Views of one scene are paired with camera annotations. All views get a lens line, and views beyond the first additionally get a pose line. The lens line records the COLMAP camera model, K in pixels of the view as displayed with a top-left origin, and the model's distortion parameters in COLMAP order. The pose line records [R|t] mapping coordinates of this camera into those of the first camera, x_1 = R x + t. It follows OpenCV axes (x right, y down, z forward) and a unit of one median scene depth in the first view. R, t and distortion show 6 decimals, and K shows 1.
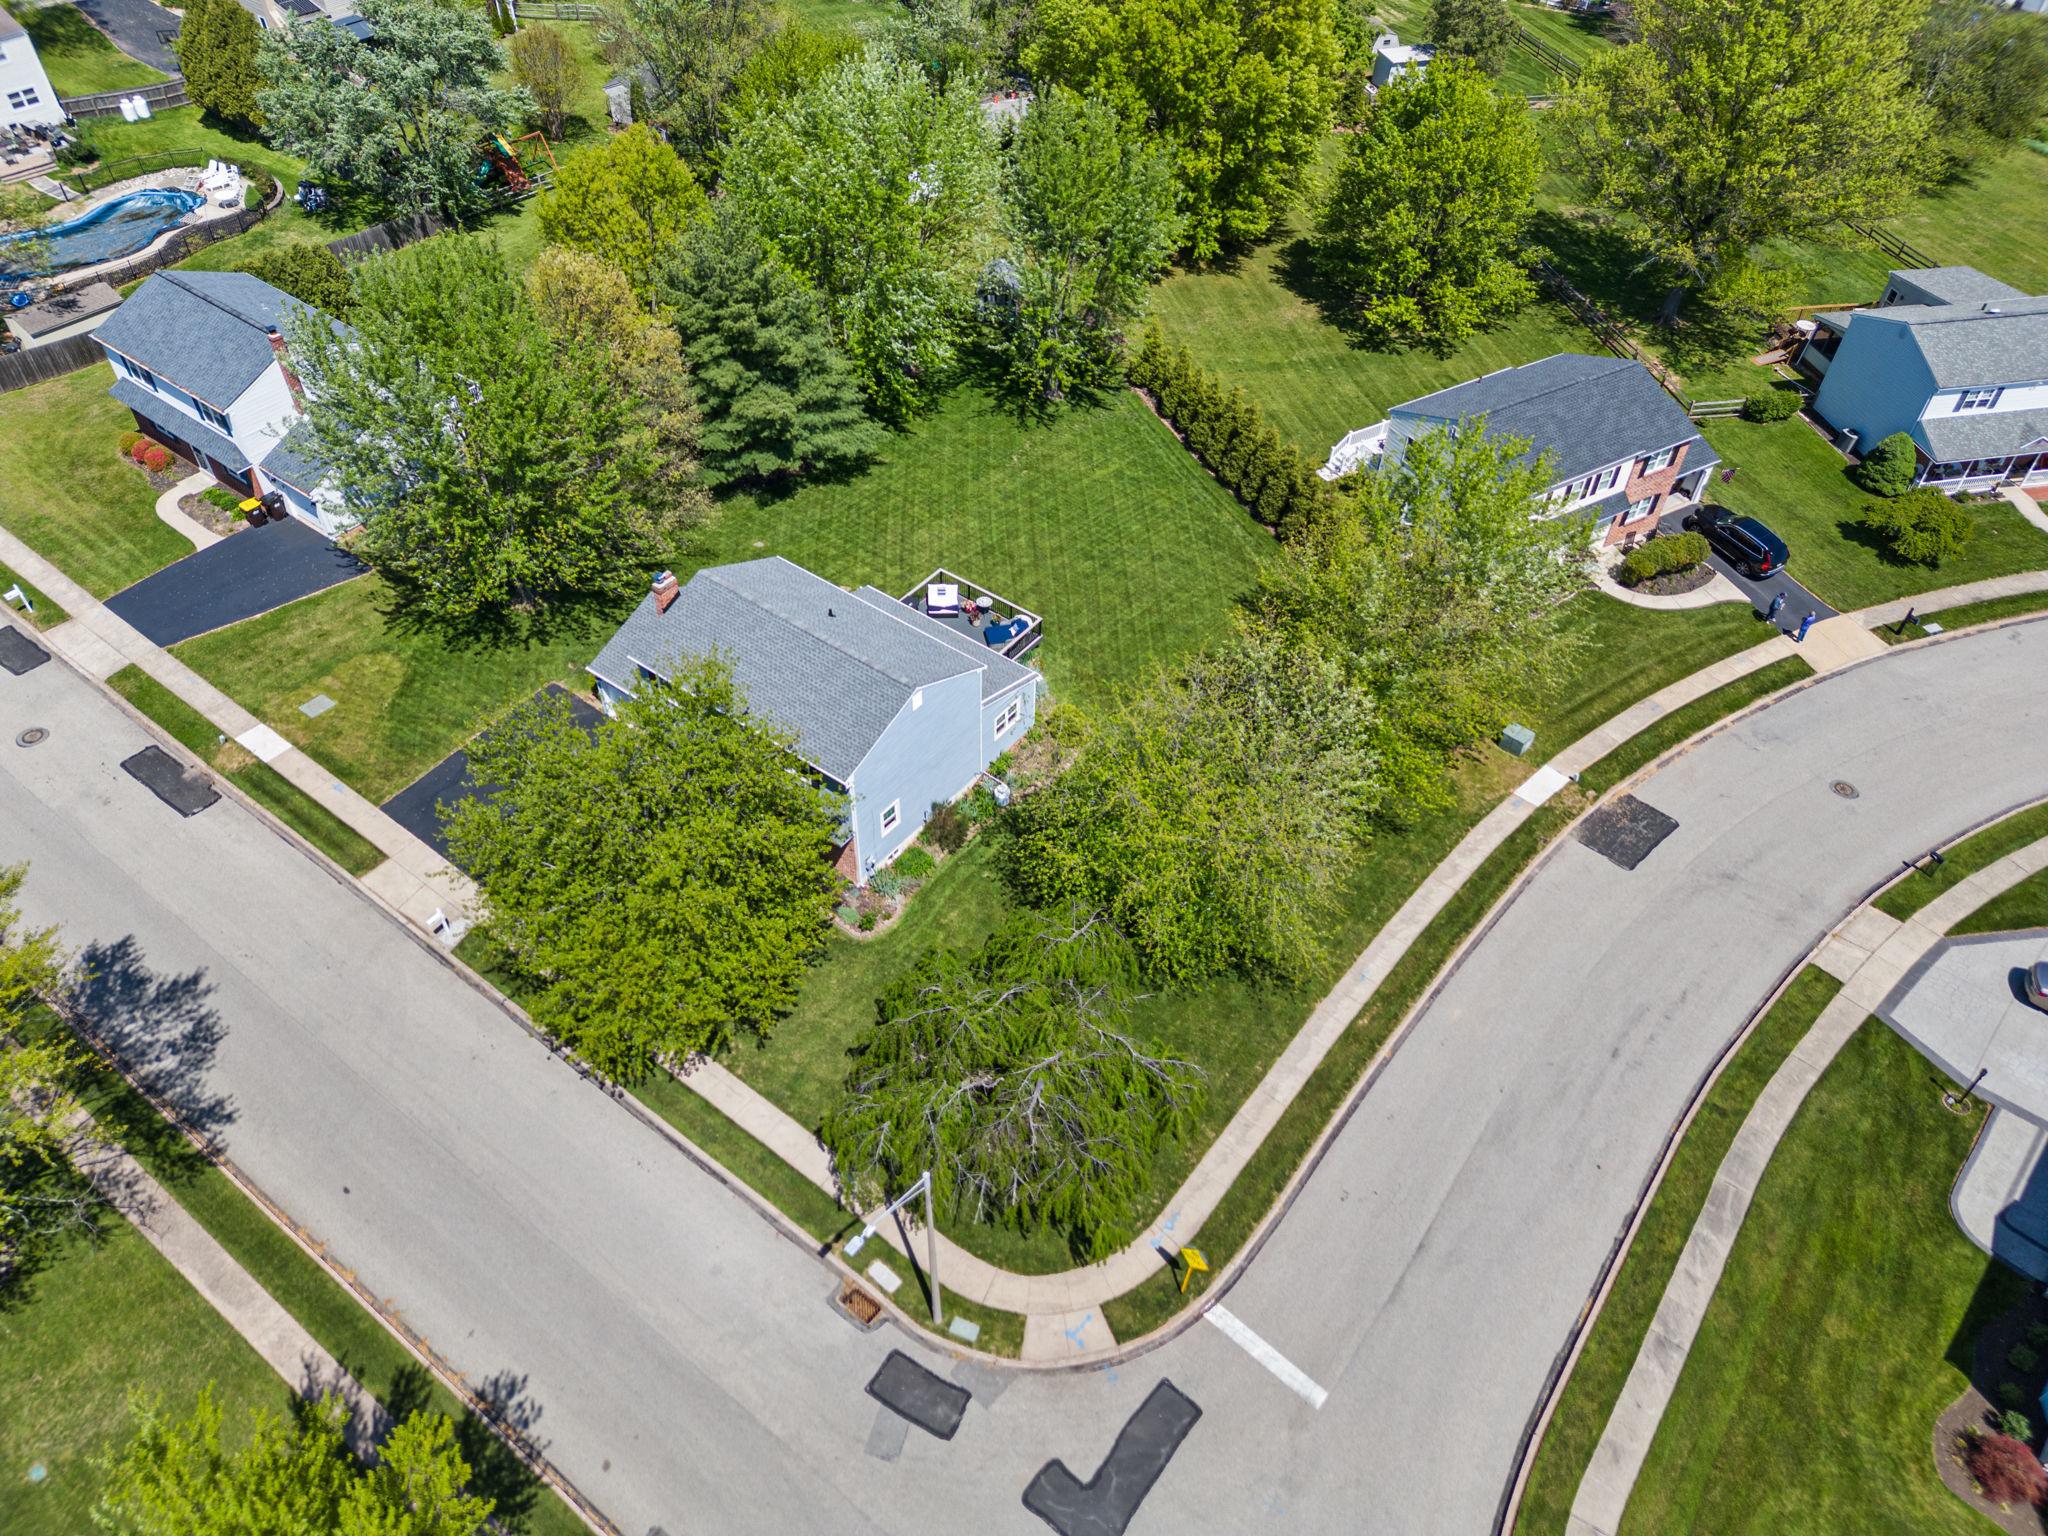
lens RADIAL K [[1428.2, 0, 1024.0], [0, 1428.2, 768.0], [0, 0, 1]] dist [0.072189, -0.057813]
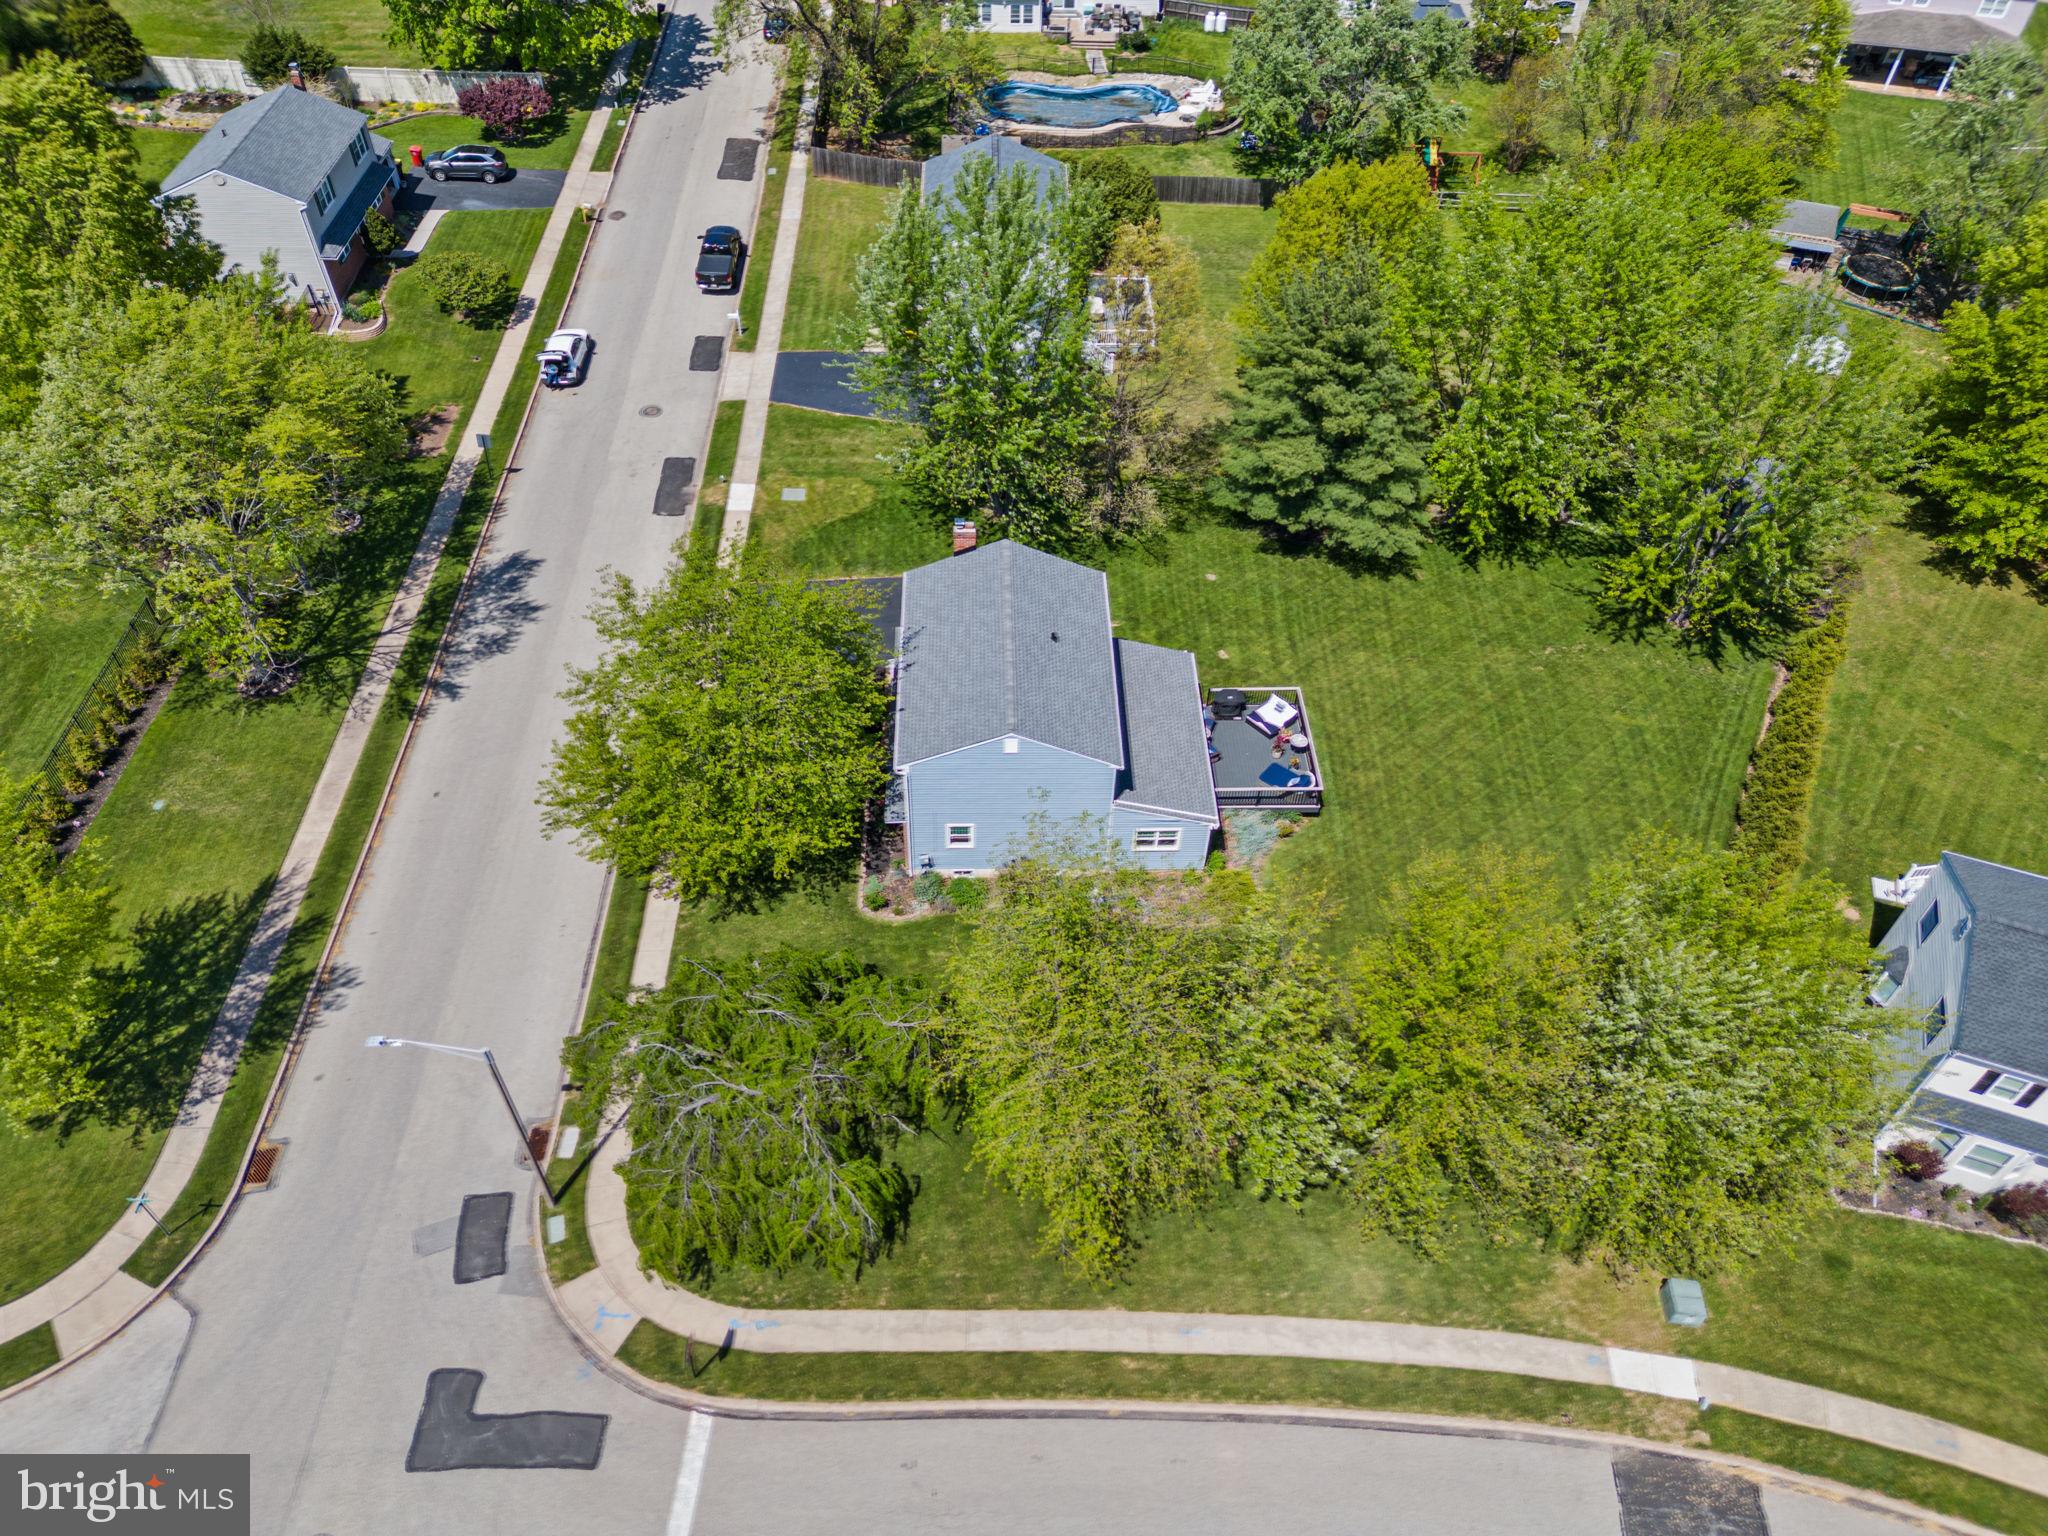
lens RADIAL K [[1428.2, 0, 1024.0], [0, 1428.2, 768.0], [0, 0, 1]] dist [0.072189, -0.057813]
pose [[0.621224, 0.560458, -0.547693, 0.432407], [-0.564116, 0.804963, 0.183872, -0.201947], [0.543925, 0.194737, 0.816225, 0.213952]]
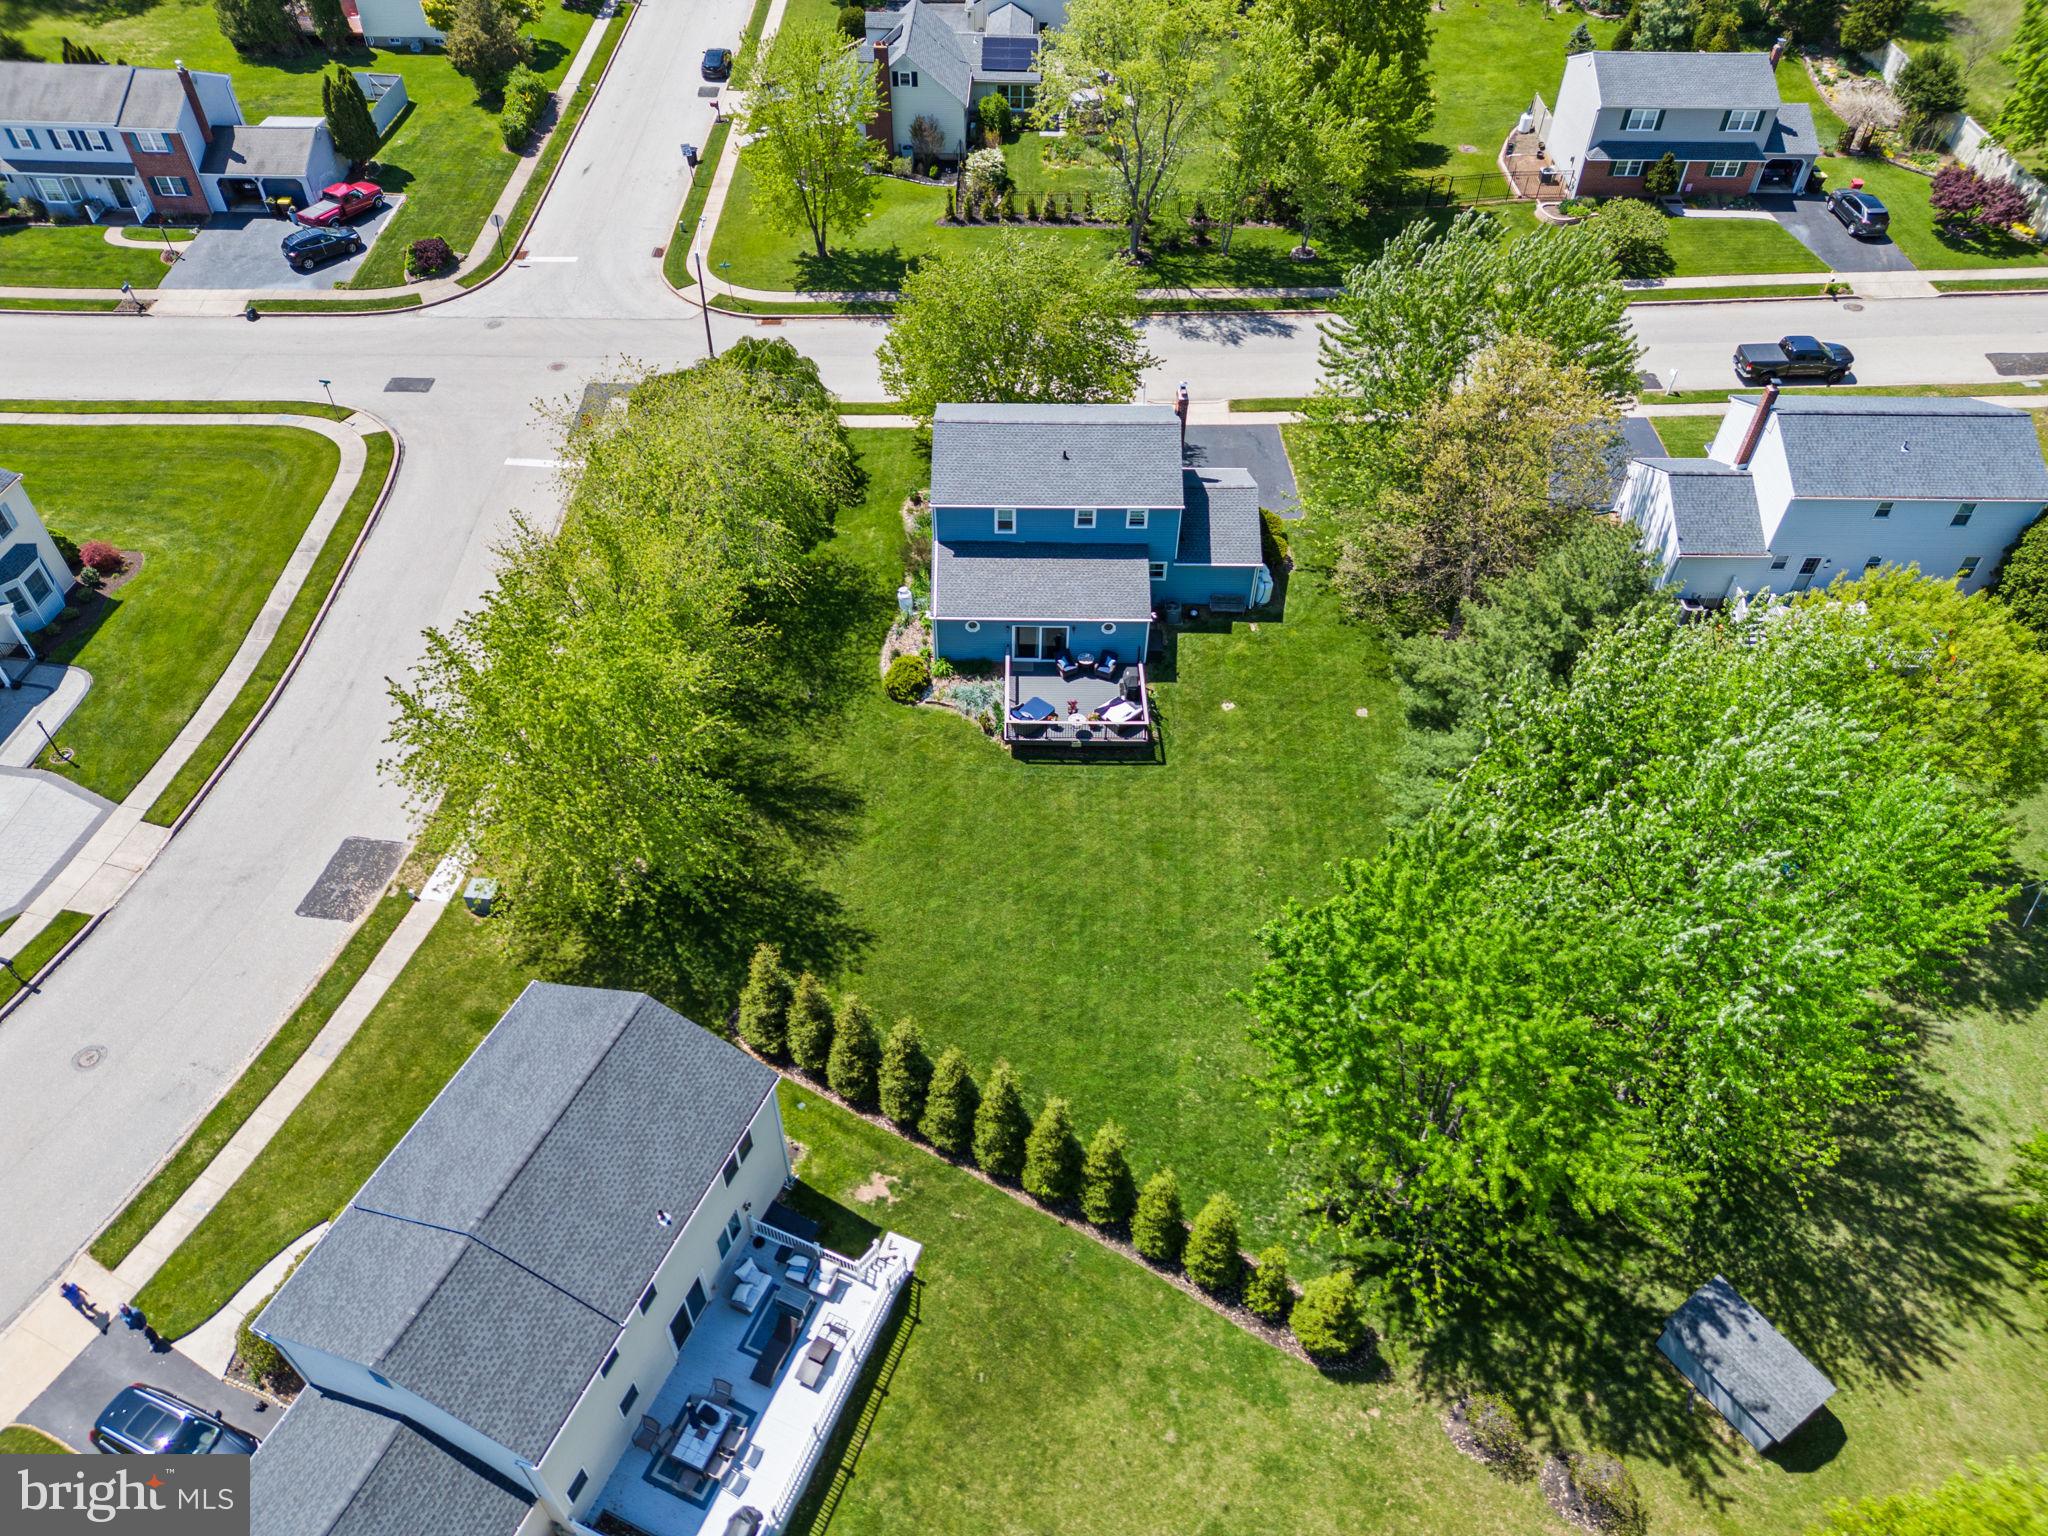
lens RADIAL K [[1428.2, 0, 1024.0], [0, 1428.2, 768.0], [0, 0, 1]] dist [0.072189, -0.057813]
pose [[-0.800786, 0.405699, -0.440624, 0.487916], [-0.444627, 0.090250, 0.891158, -1.071671], [0.401308, 0.909540, 0.108113, 1.084869]]
